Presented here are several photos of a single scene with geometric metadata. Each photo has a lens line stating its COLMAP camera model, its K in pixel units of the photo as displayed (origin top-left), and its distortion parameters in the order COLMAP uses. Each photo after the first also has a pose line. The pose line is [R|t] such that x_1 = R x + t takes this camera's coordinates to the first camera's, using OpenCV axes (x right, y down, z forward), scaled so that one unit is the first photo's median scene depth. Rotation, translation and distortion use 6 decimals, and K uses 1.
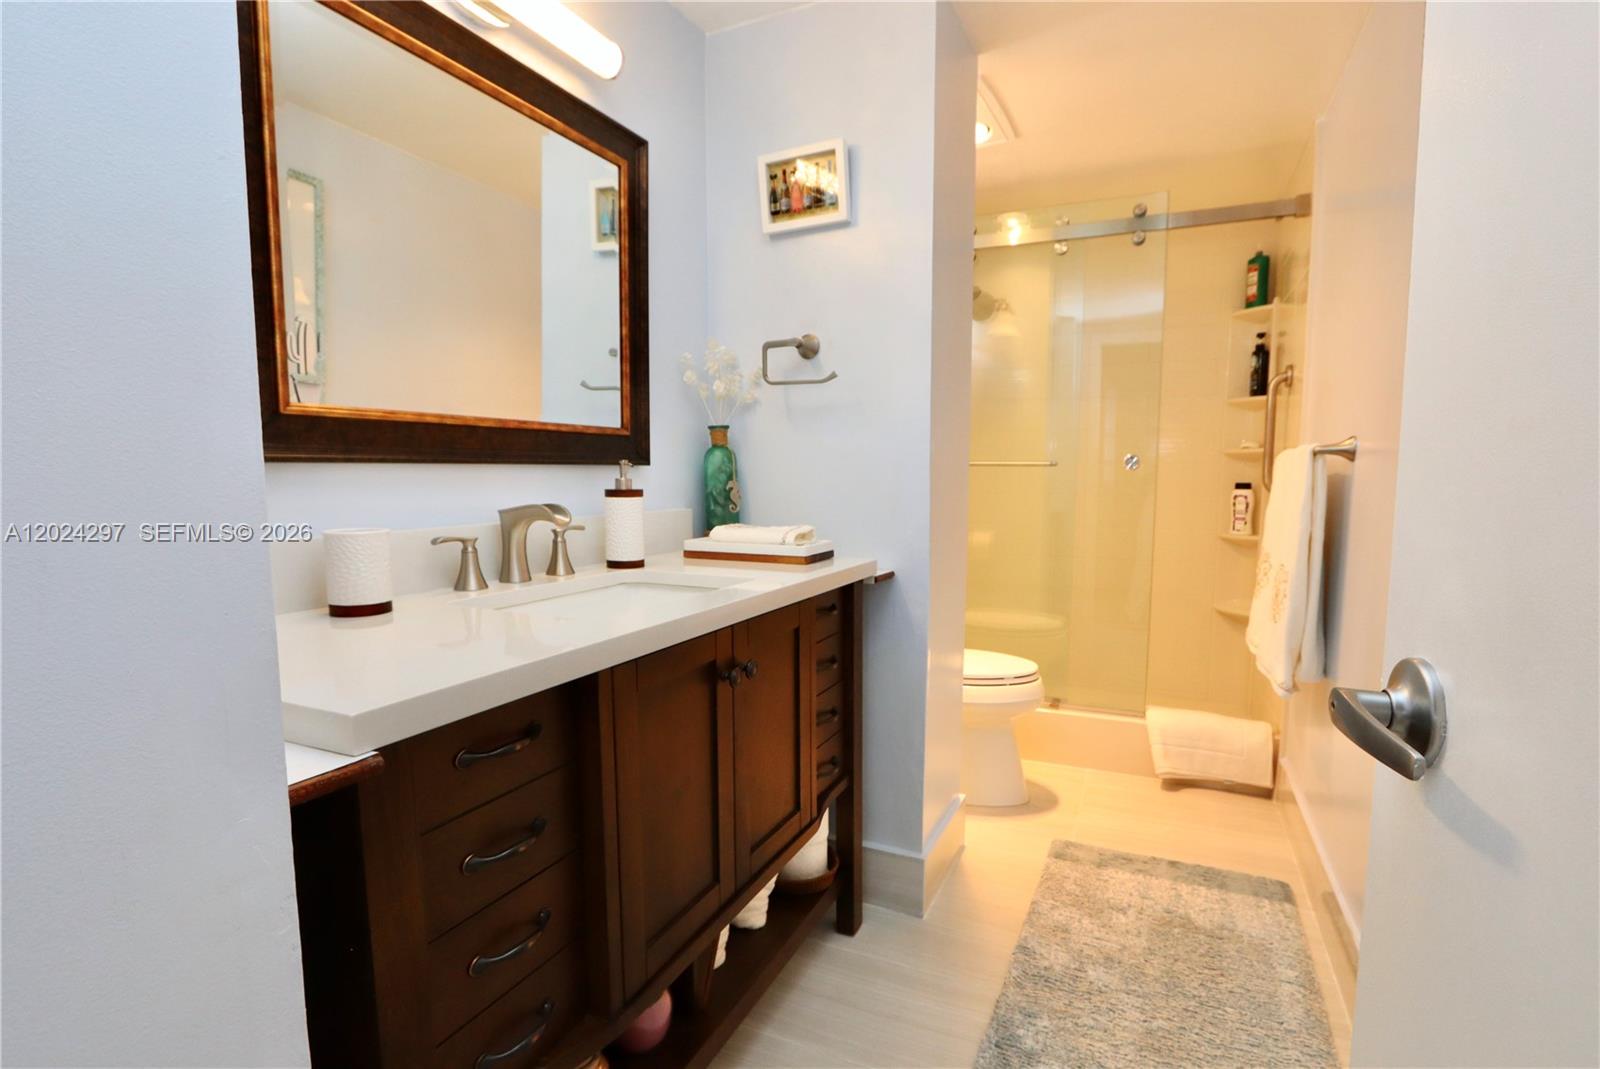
lens RADIAL K [[743.7, 0, 806.3], [0, 743.7, 544.3], [0, 0, 1]] dist [-0.014914, 0.000321]
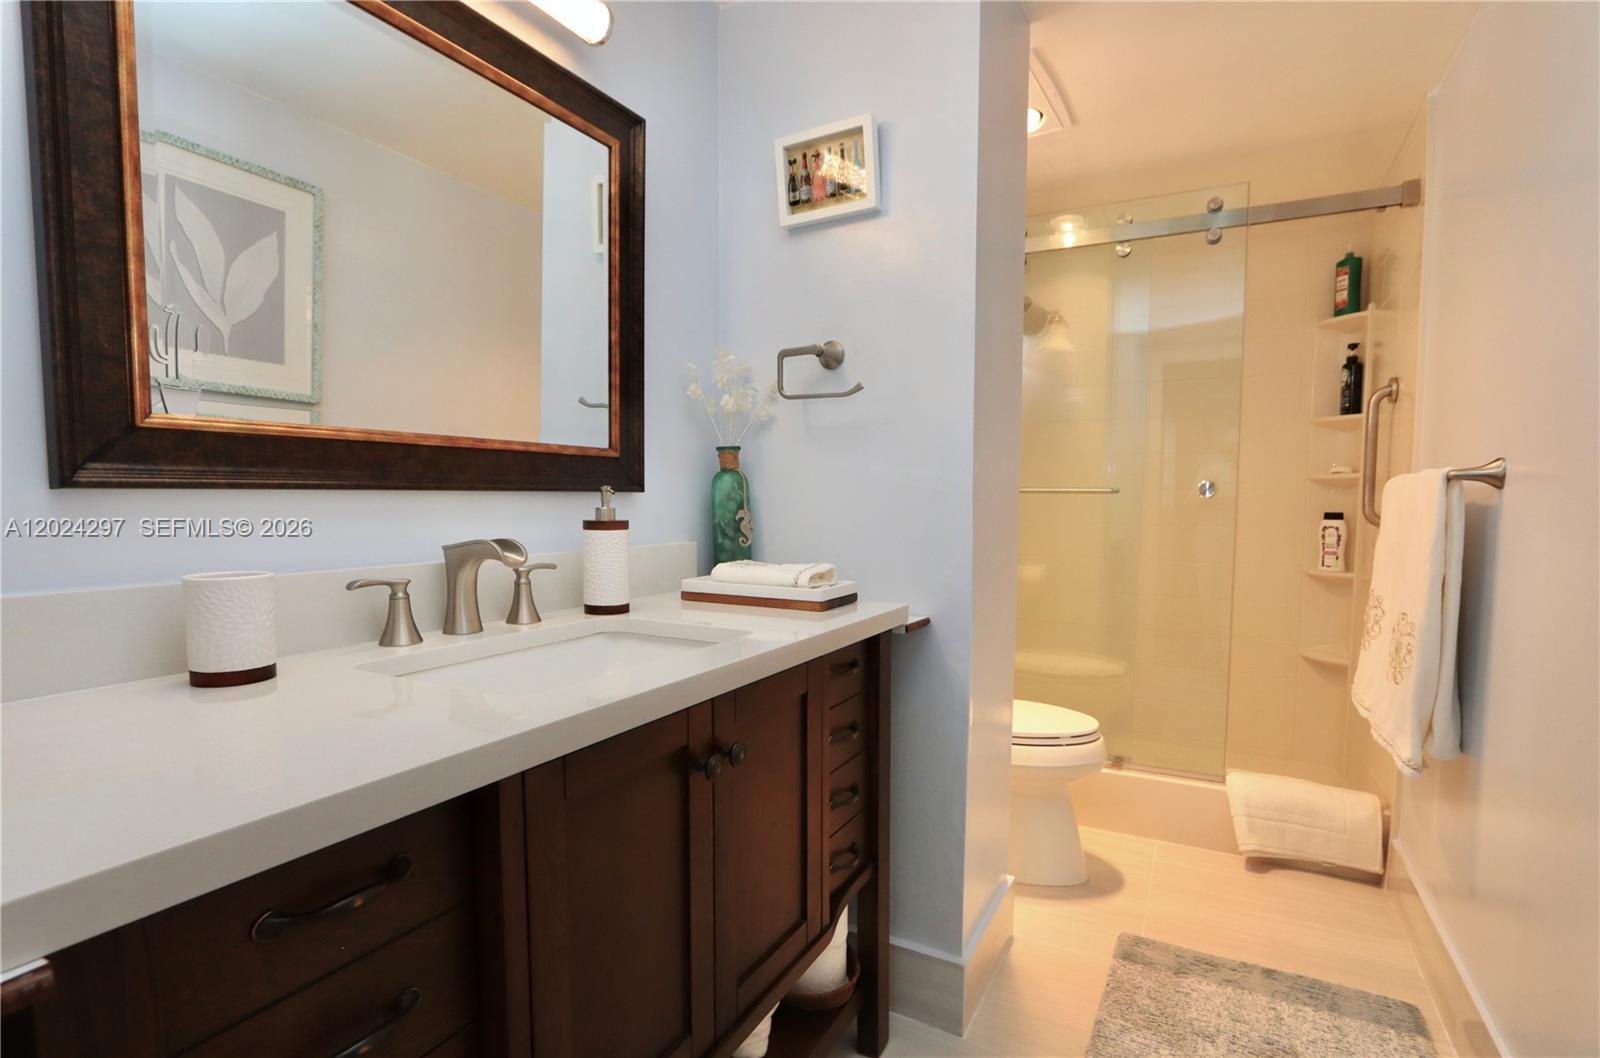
lens RADIAL K [[768.9, 0, 801.5], [0, 768.9, 552.0], [0, 0, 1]] dist [-0.011345, 0.000244]
pose [[0.998249, 0.006864, -0.058745, 0.022369], [-0.008433, 0.999613, -0.026505, -0.013329], [0.058541, 0.026954, 0.997921, 0.111961]]
